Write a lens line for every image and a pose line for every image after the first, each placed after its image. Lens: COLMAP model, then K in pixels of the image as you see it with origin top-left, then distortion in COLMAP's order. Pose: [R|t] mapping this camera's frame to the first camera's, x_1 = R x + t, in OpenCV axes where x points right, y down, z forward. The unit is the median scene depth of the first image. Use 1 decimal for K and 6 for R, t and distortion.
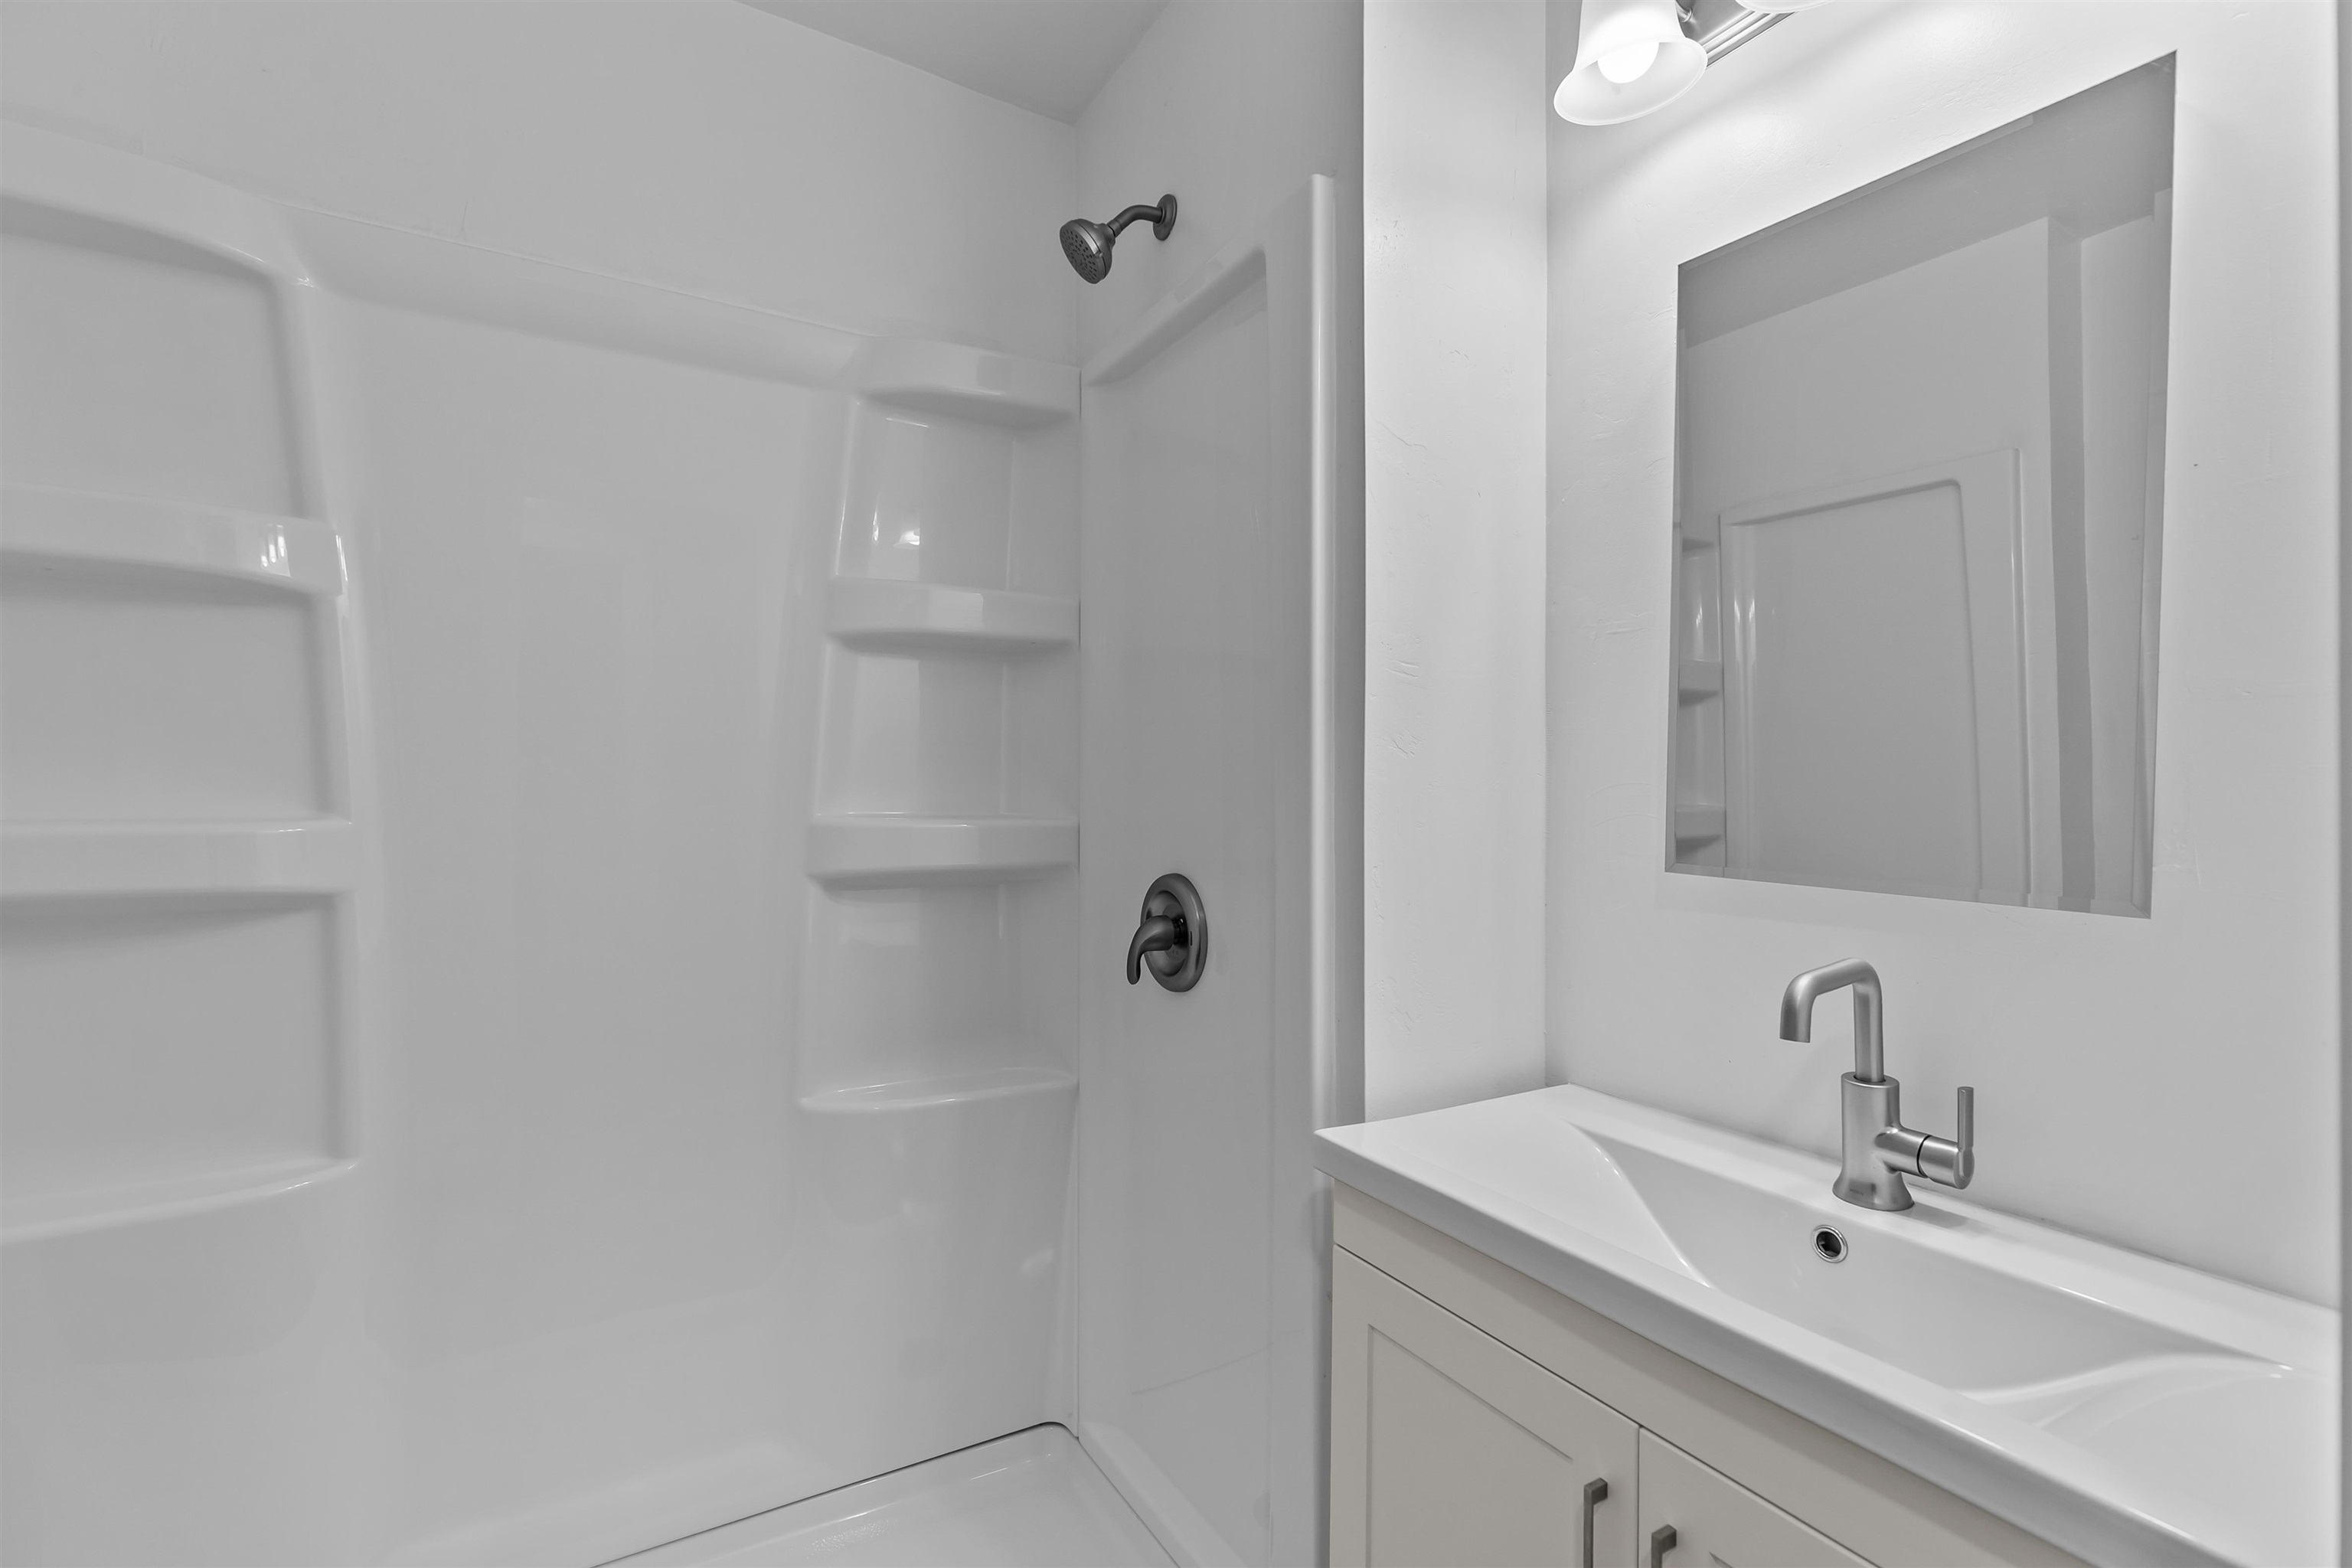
lens RADIAL K [[1053.6, 0, 1174.8], [0, 1053.6, 780.4], [0, 0, 1]] dist [0.008761, -0.002751]
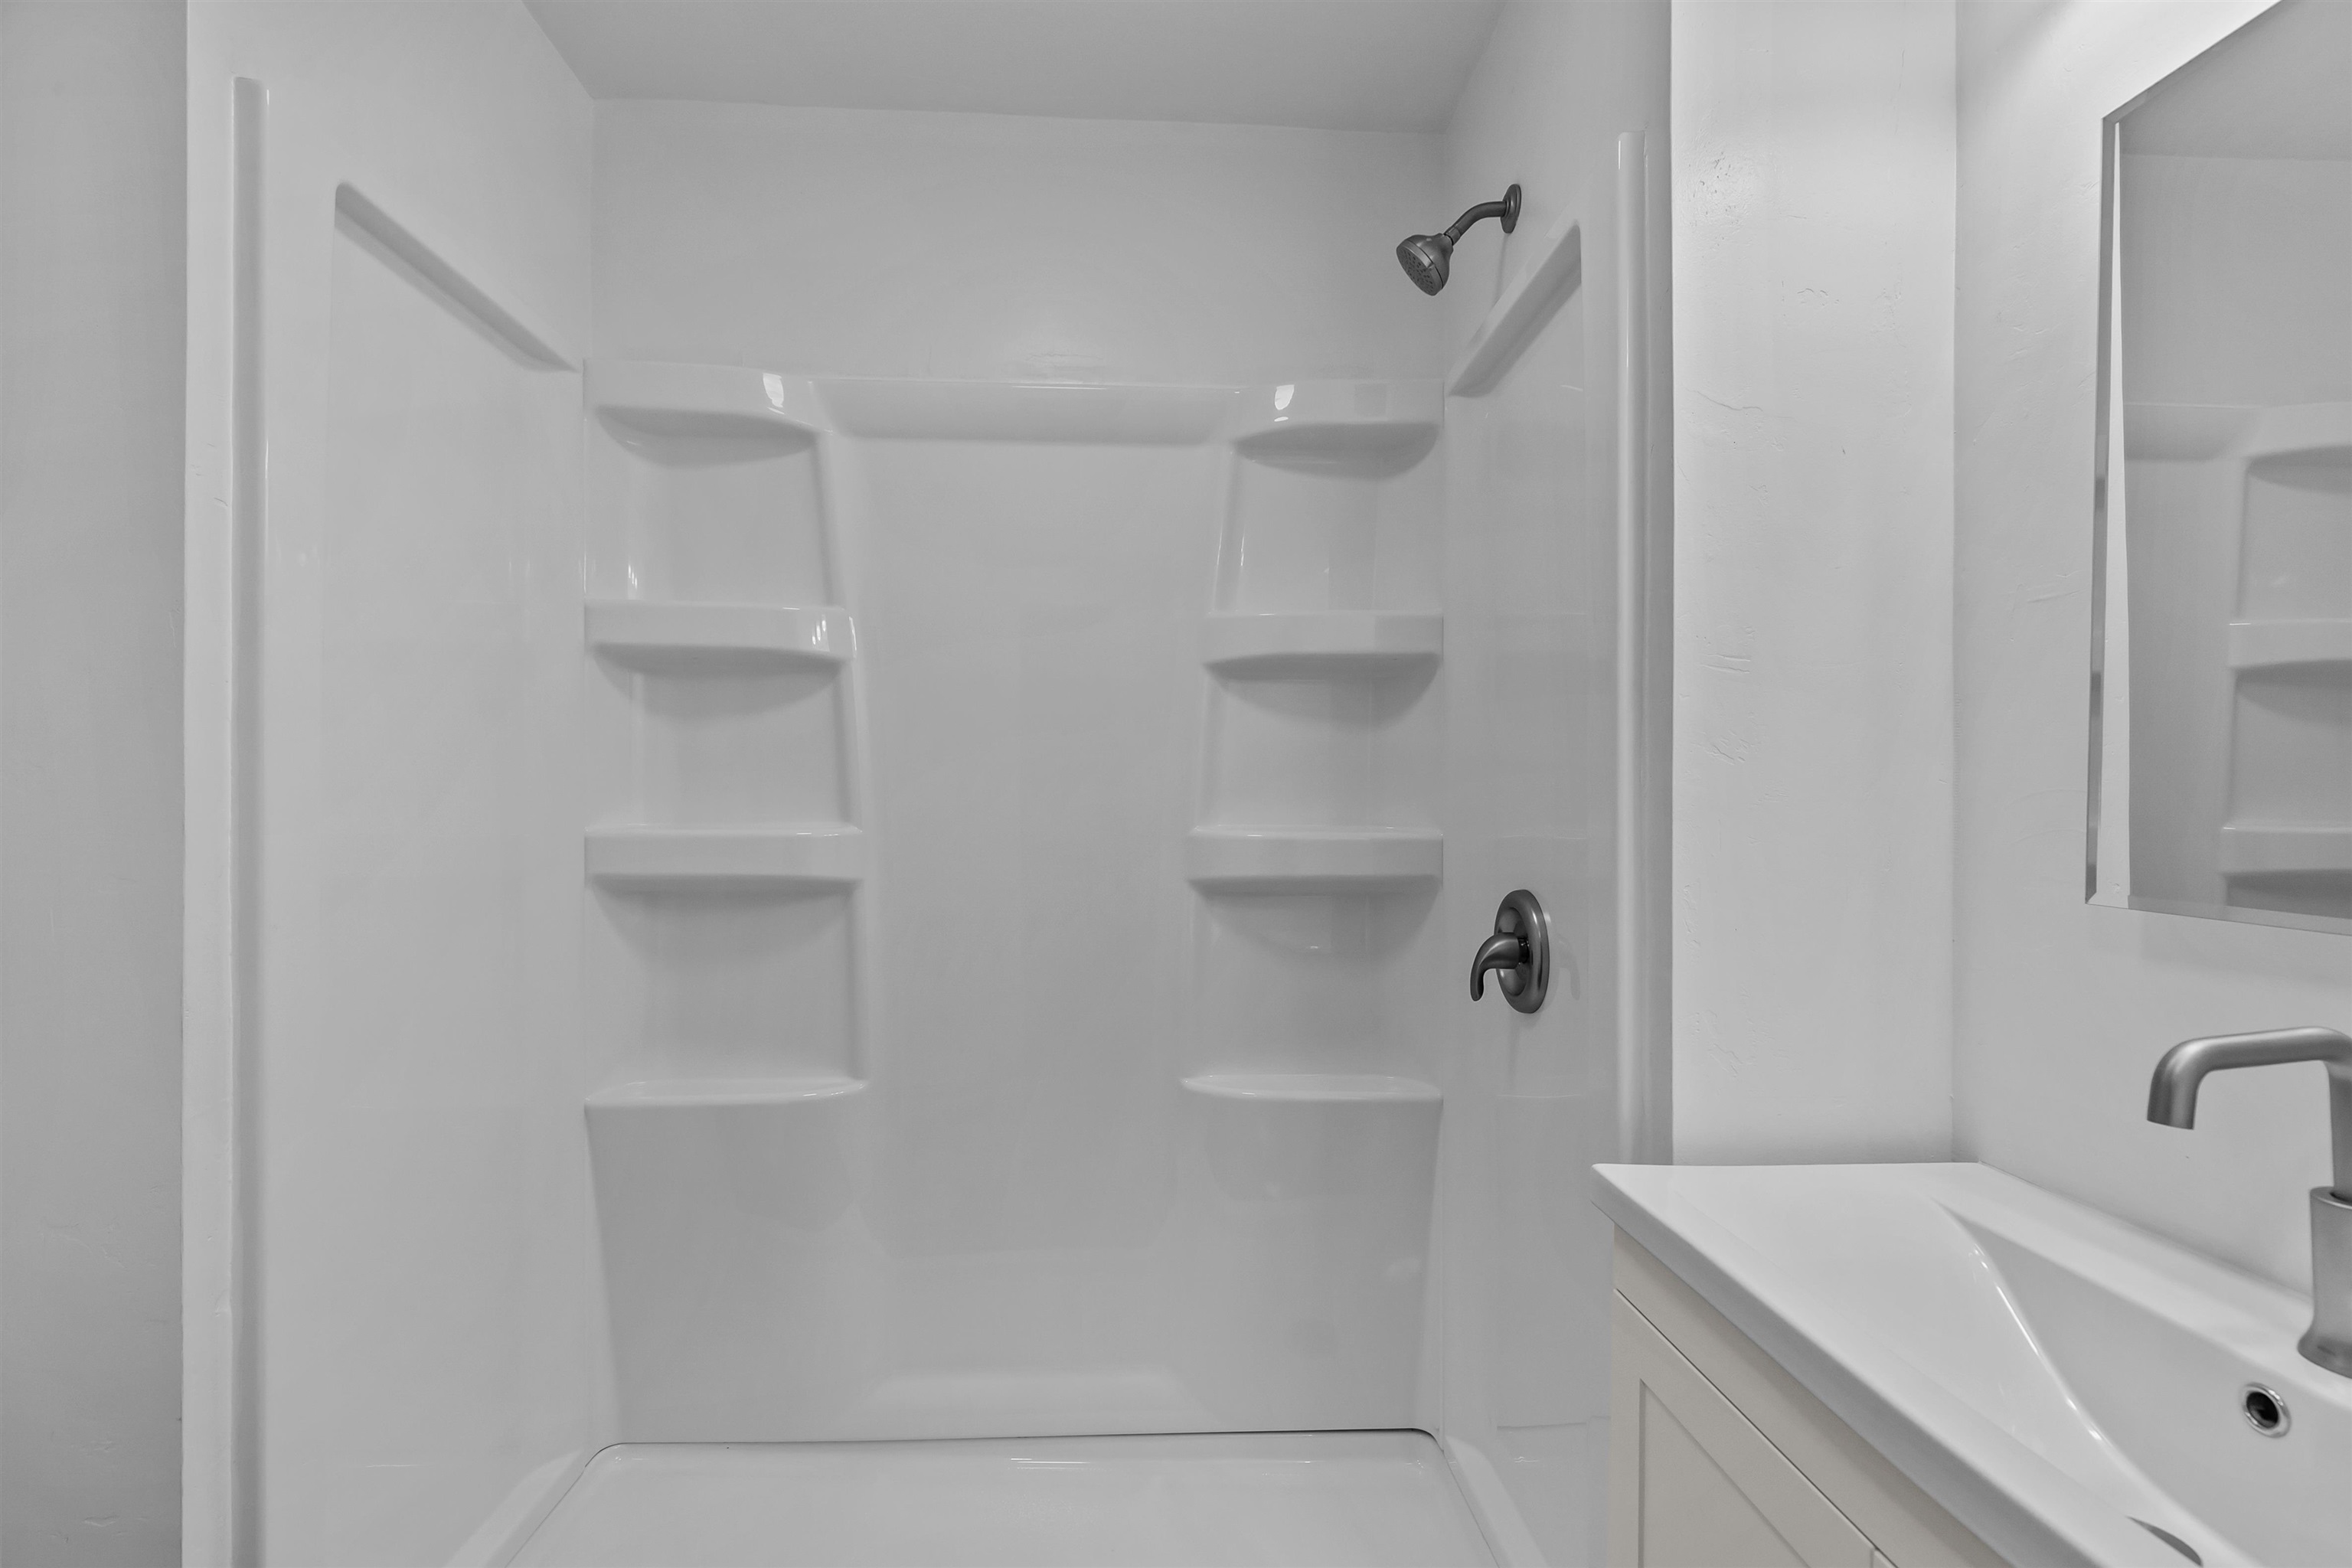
lens RADIAL K [[1053.6, 0, 1158.7], [0, 1053.6, 797.2], [0, 0, 1]] dist [0.008761, -0.002751]
pose [[0.885571, -0.008756, -0.464421, 0.168565], [0.009343, 0.999956, -0.001038, 0.002446], [0.464410, -0.003420, 0.885614, -0.007877]]
